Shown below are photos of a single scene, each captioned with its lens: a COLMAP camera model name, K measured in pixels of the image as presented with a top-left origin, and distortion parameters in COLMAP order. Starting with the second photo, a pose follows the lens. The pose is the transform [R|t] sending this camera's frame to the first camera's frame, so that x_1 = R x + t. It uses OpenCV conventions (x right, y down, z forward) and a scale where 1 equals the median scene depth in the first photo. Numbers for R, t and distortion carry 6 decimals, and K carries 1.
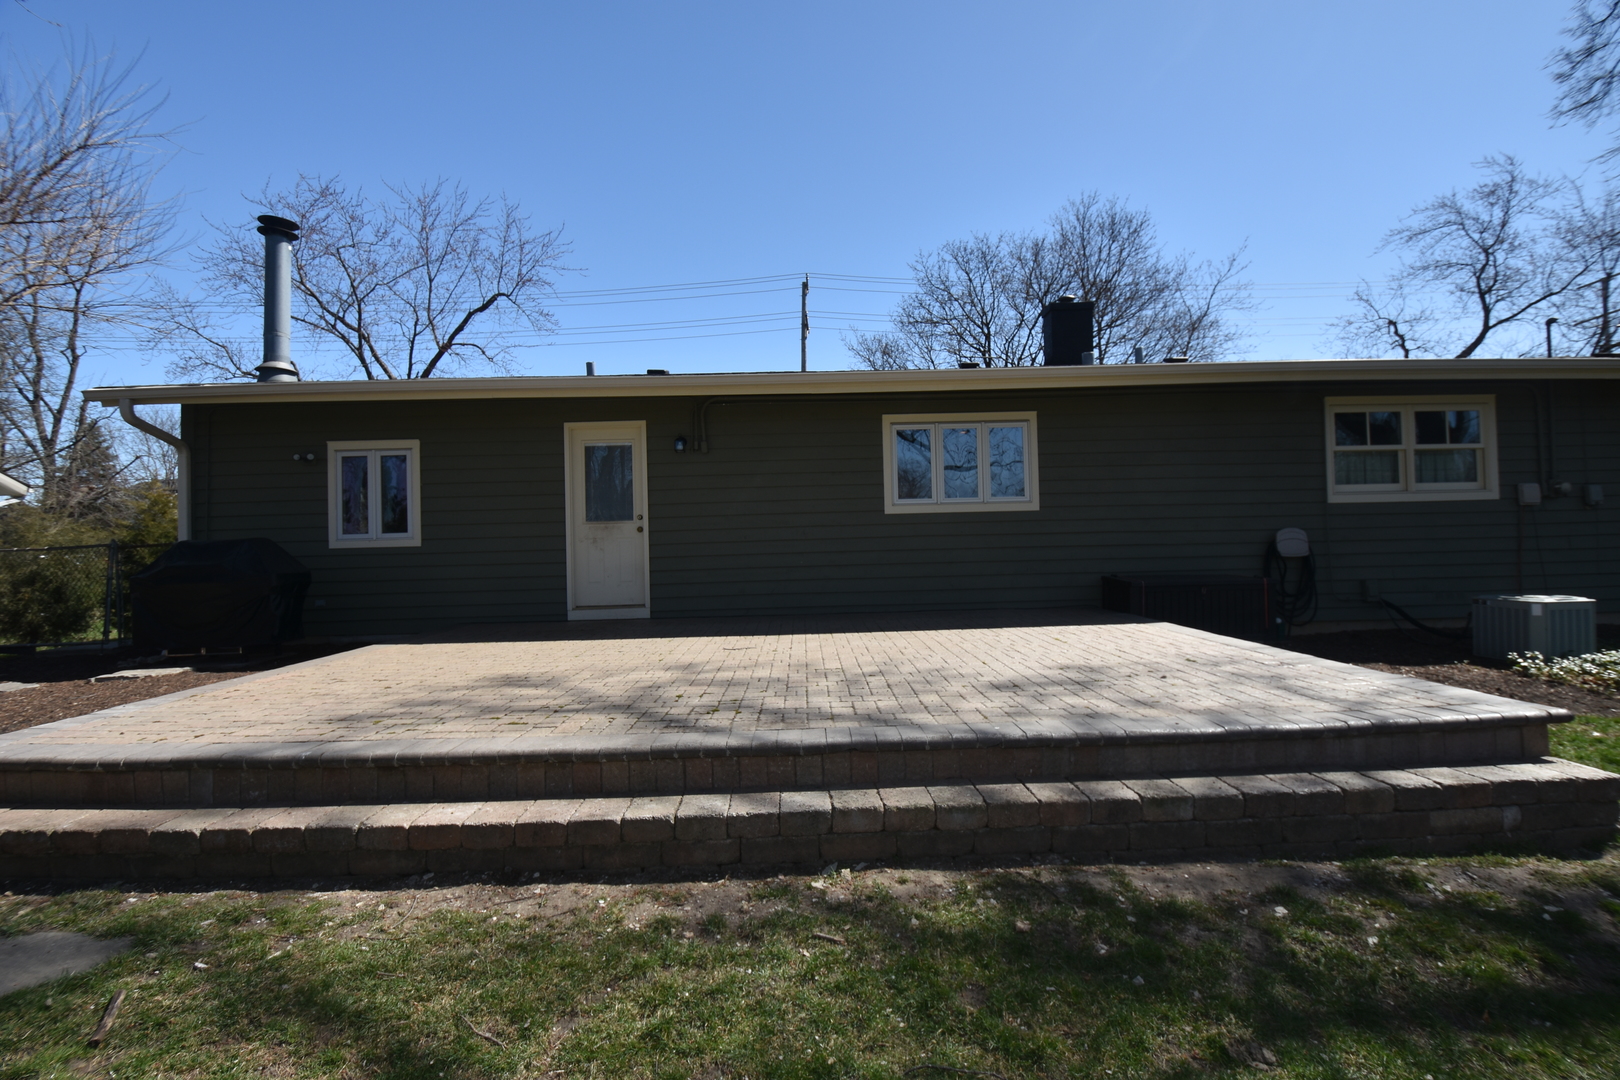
lens RADIAL K [[708.0, 0, 810.0], [0, 708.0, 540.0], [0, 0, 1]] dist [0.016928, -0.025005]
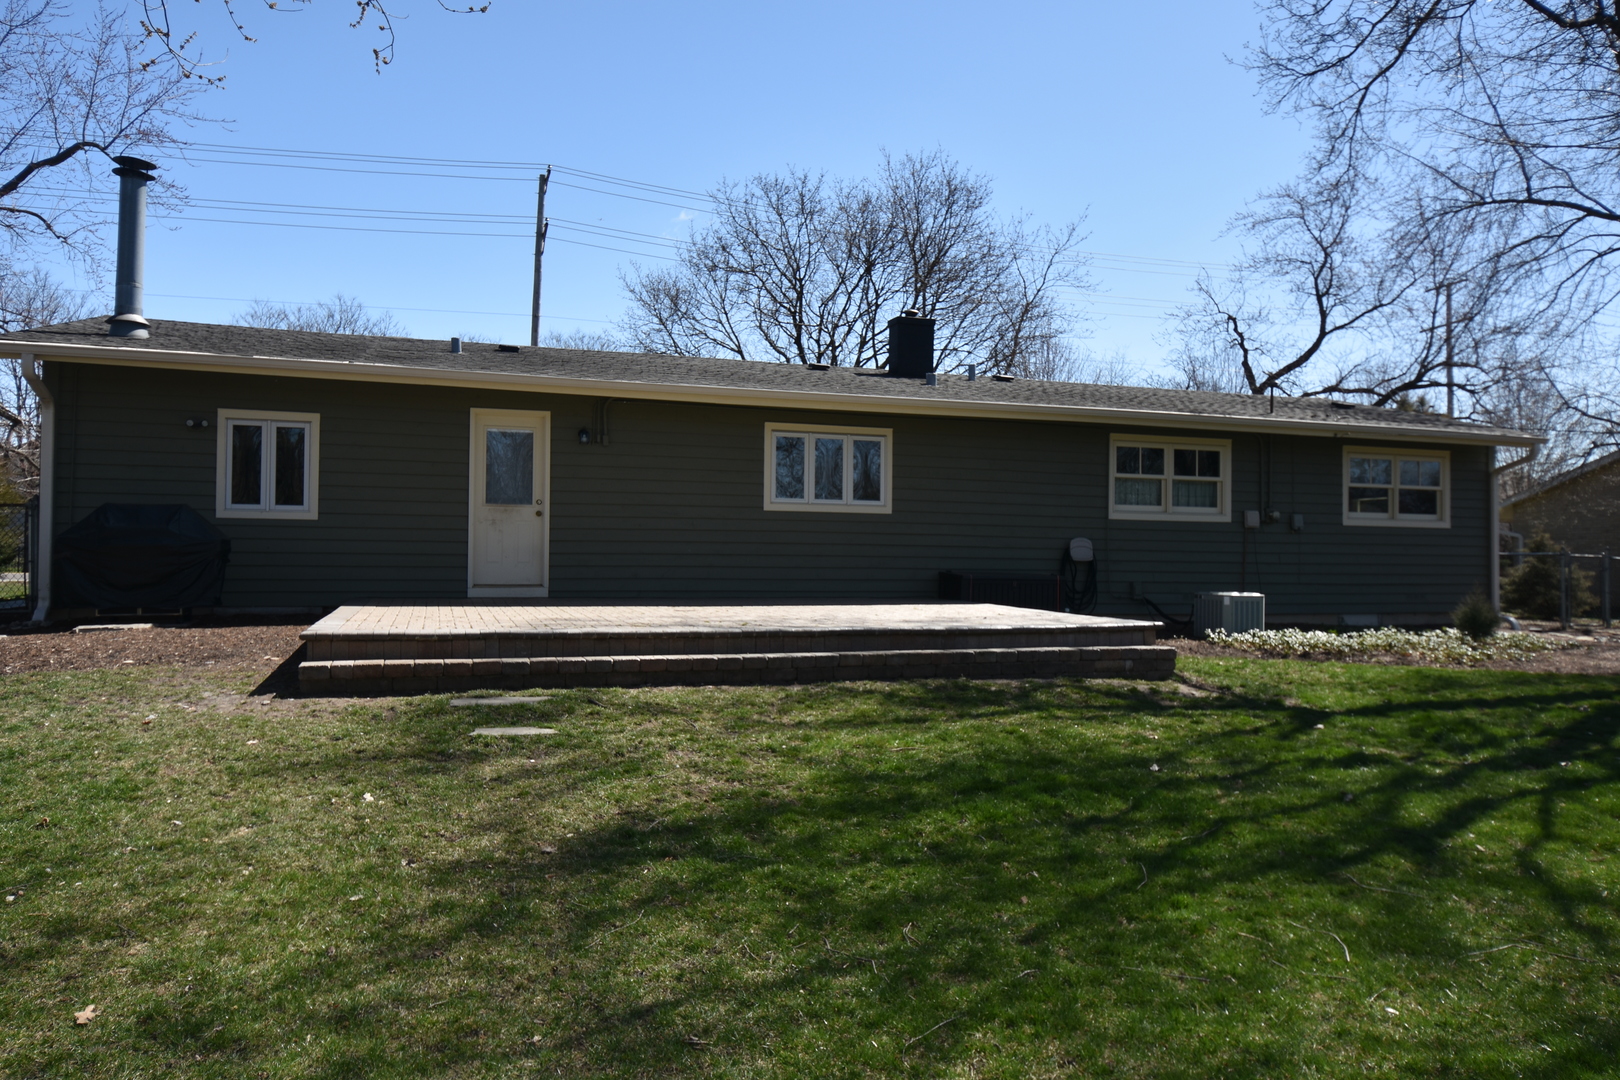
lens RADIAL K [[1072.5, 0, 805.9], [0, 1072.5, 560.2], [0, 0, 1]] dist [0.007500, 0.000396]
pose [[0.955566, 0.035395, 0.292645, -0.315378], [-0.039312, 0.999199, 0.007516, 0.025995], [-0.292144, -0.018686, 0.956192, -0.626727]]
